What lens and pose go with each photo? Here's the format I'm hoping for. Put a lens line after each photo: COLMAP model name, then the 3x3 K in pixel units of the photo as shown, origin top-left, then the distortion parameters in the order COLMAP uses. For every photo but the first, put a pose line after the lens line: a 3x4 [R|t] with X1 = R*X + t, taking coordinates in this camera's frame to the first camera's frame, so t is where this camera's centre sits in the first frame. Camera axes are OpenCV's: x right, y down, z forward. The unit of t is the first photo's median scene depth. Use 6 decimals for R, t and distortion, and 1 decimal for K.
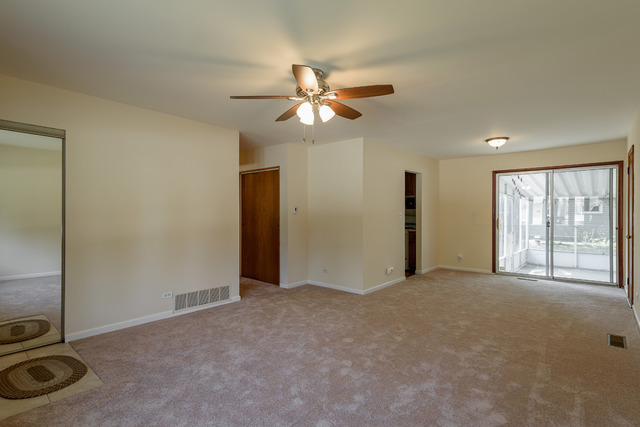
lens RADIAL K [[307.4, 0, 320.0], [0, 307.4, 213.5], [0, 0, 1]] dist [0.003148, 0.000327]
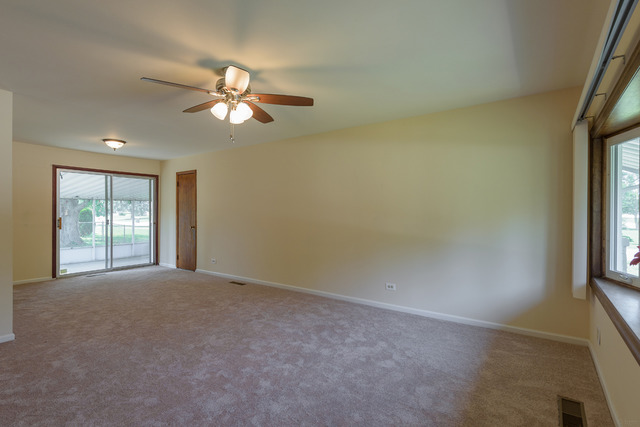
lens RADIAL K [[307.4, 0, 320.0], [0, 307.4, 213.5], [0, 0, 1]] dist [0.003148, 0.000327]
pose [[-0.074965, -0.005351, 0.997172, -0.392993], [-0.006972, 0.999964, 0.004842, -0.006094], [-0.997162, -0.006590, -0.075000, 0.290311]]
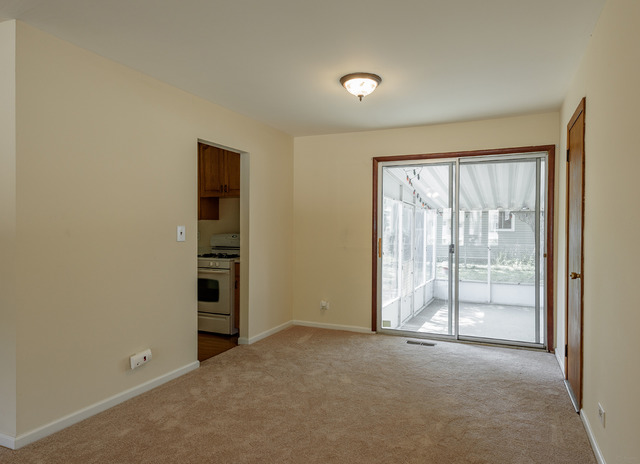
lens RADIAL K [[399.2, 0, 339.1], [0, 399.2, 234.1], [0, 0, 1]] dist [0.058150, -0.001186]
pose [[0.944388, 0.002763, 0.328823, 0.249216], [-0.006178, 0.999937, 0.009341, 0.000622], [-0.328776, -0.010854, 0.944346, 0.299719]]
